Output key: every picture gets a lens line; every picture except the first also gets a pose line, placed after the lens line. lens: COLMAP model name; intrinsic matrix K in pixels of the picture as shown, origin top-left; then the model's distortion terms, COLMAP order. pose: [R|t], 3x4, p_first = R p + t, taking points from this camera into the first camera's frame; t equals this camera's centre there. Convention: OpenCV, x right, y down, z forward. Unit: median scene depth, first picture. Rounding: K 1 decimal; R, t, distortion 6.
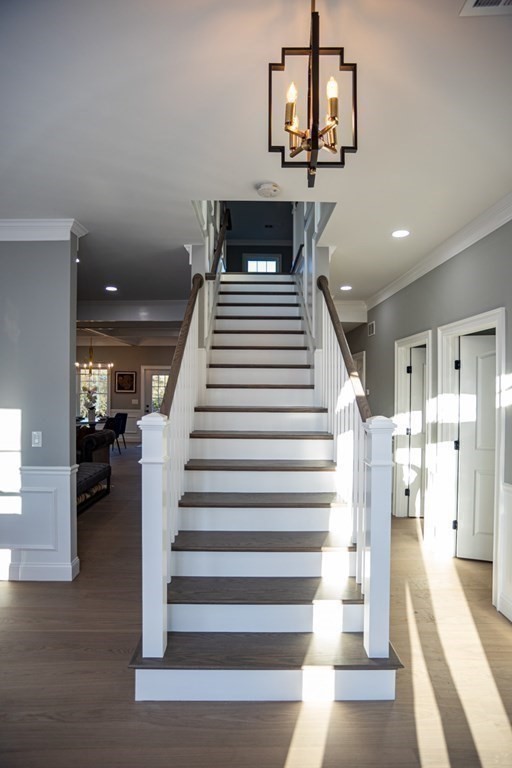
lens RADIAL K [[419.1, 0, 256.0], [0, 419.1, 384.0], [0, 0, 1]] dist [-0.114167, 0.085904]
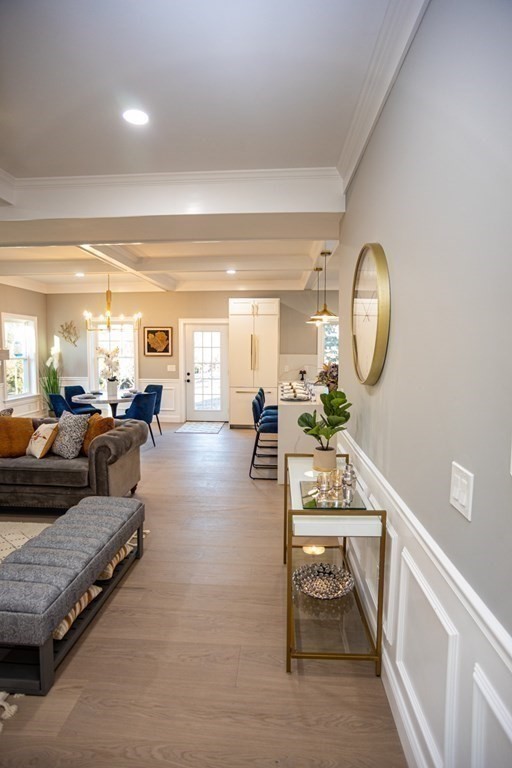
lens RADIAL K [[419.1, 0, 256.0], [0, 419.1, 384.0], [0, 0, 1]] dist [-0.114167, 0.085904]
pose [[0.998071, -0.000667, -0.062082, -0.105711], [0.006201, 0.996014, 0.088980, 0.006269], [0.061775, -0.089193, 0.994097, 0.299880]]
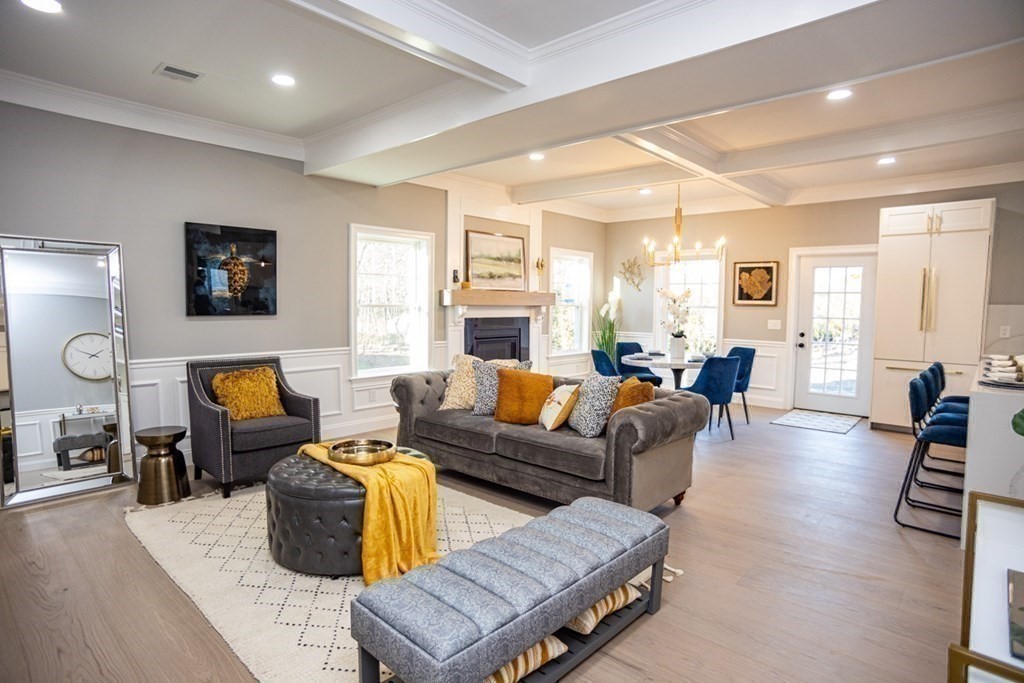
lens RADIAL K [[558.9, 0, 512.0], [0, 558.9, 341.5], [0, 0, 1]] dist [-0.114167, 0.085904]
pose [[0.738492, 0.045495, -0.672726, -0.098556], [0.000263, 0.997702, 0.067761, 0.021270], [0.674262, -0.050218, 0.736782, 0.363170]]
